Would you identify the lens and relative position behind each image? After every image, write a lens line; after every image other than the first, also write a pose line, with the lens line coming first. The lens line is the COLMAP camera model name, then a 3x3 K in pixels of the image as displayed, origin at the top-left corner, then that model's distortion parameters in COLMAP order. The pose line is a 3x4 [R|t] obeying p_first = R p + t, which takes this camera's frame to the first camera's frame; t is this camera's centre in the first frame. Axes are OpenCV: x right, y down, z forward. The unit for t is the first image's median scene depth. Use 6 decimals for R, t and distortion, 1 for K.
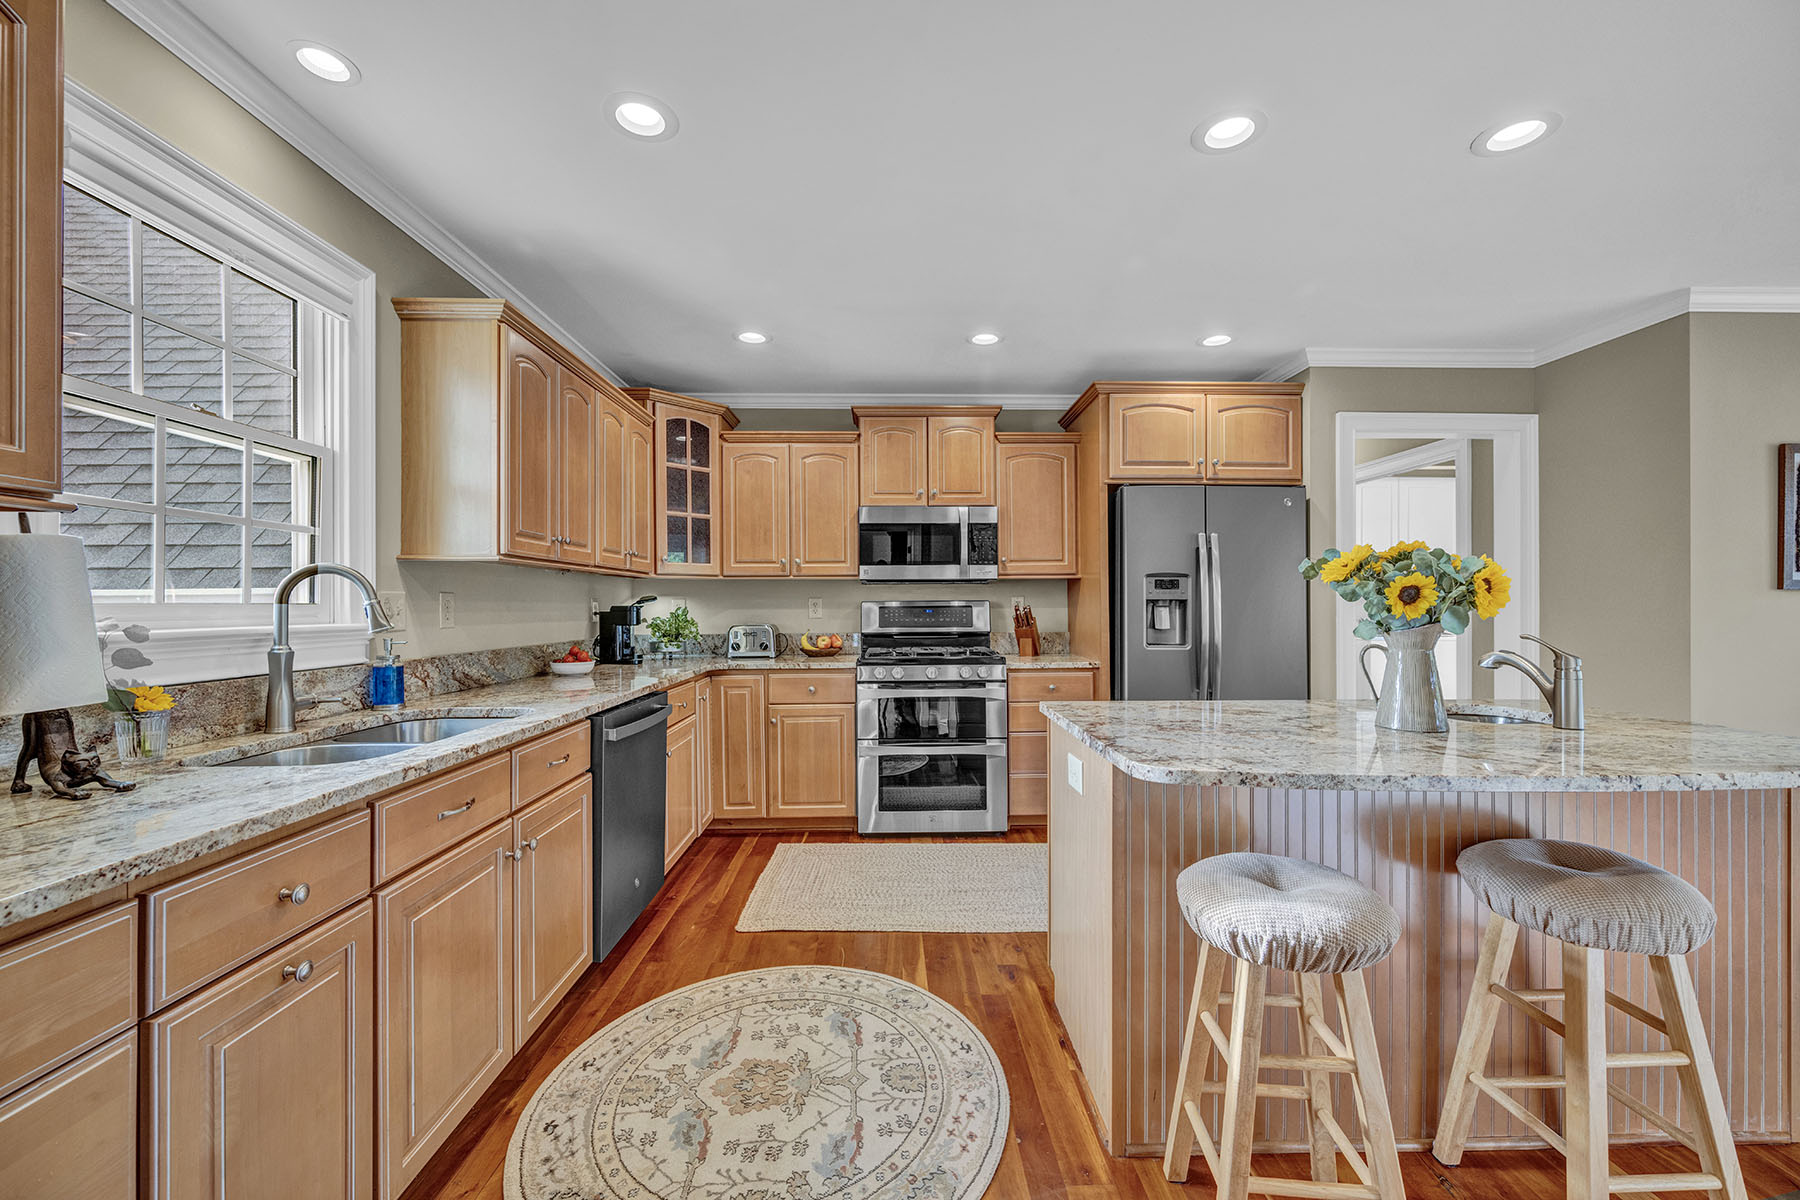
lens RADIAL K [[703.0, 0, 906.1], [0, 703.0, 604.9], [0, 0, 1]] dist [-0.001851, -0.000037]
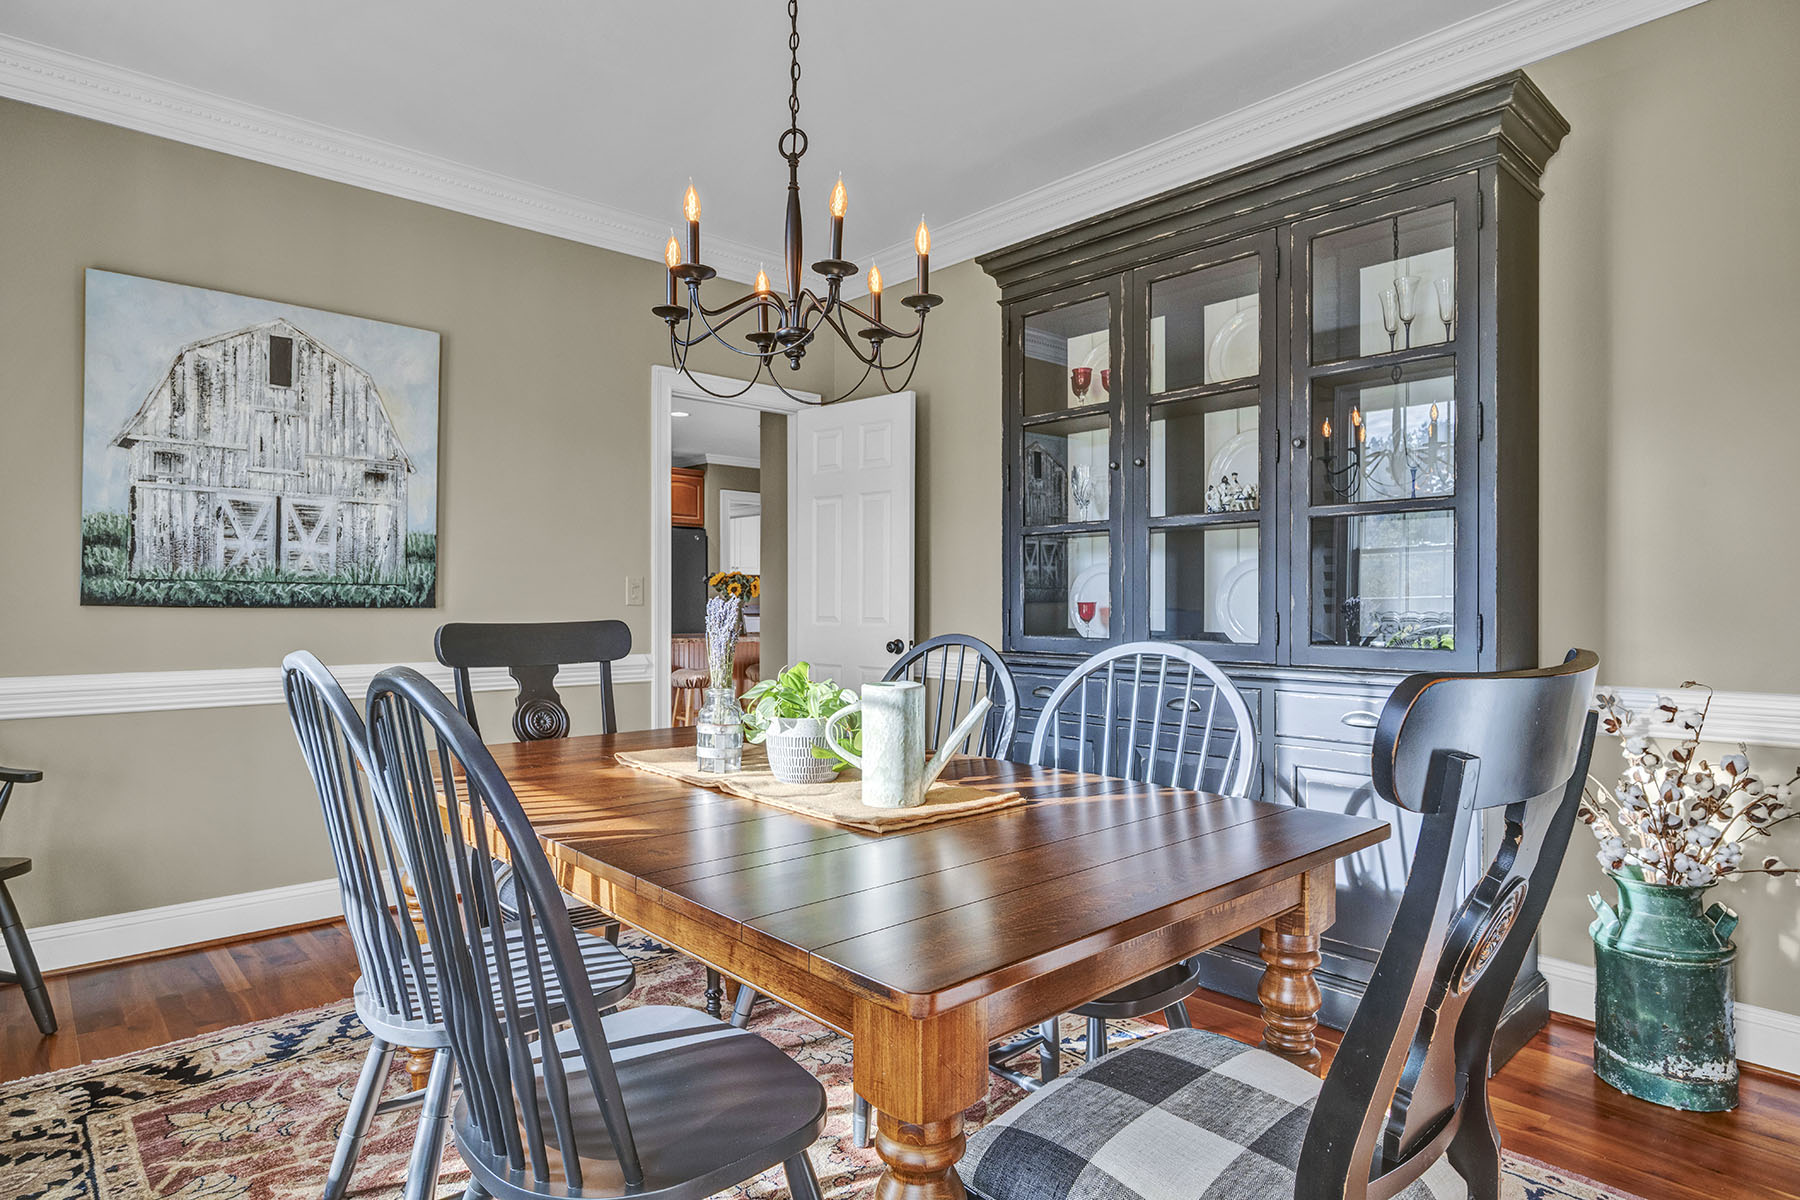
lens RADIAL K [[987.6, 0, 900.8], [0, 987.6, 604.6], [0, 0, 1]] dist [0.000334, 0.000004]
pose [[0.756919, 0.005859, 0.653482, -0.679833], [-0.000727, 0.999967, -0.008124, 0.037761], [-0.653508, 0.005674, 0.756898, -1.197979]]
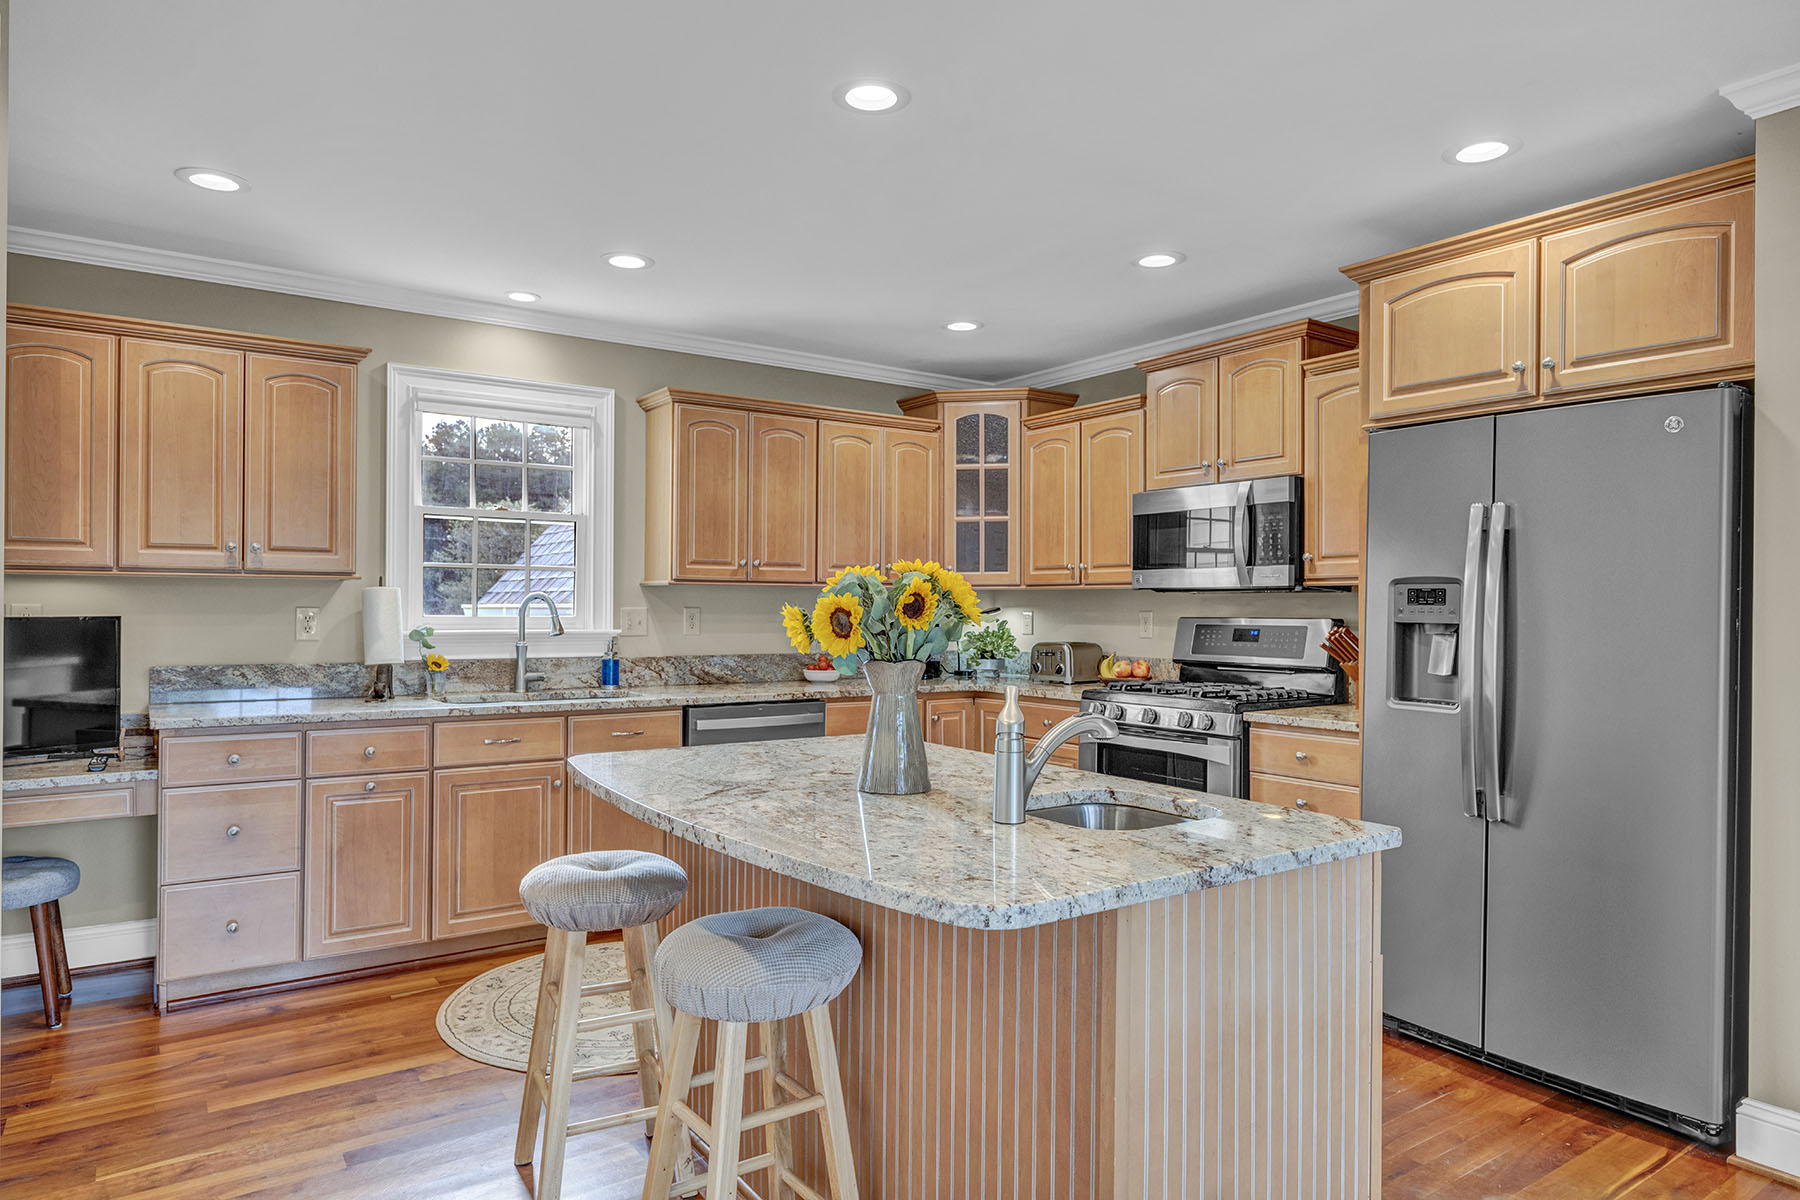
lens RADIAL K [[1096.4, 0, 898.9], [0, 1096.4, 600.0], [0, 0, 1]] dist [0.003807, 0.000455]
pose [[0.548906, 0.002230, -0.835881, 0.866350], [-0.007539, 0.999969, -0.002283, -0.020752], [0.835850, 0.007555, 0.548906, 0.145533]]
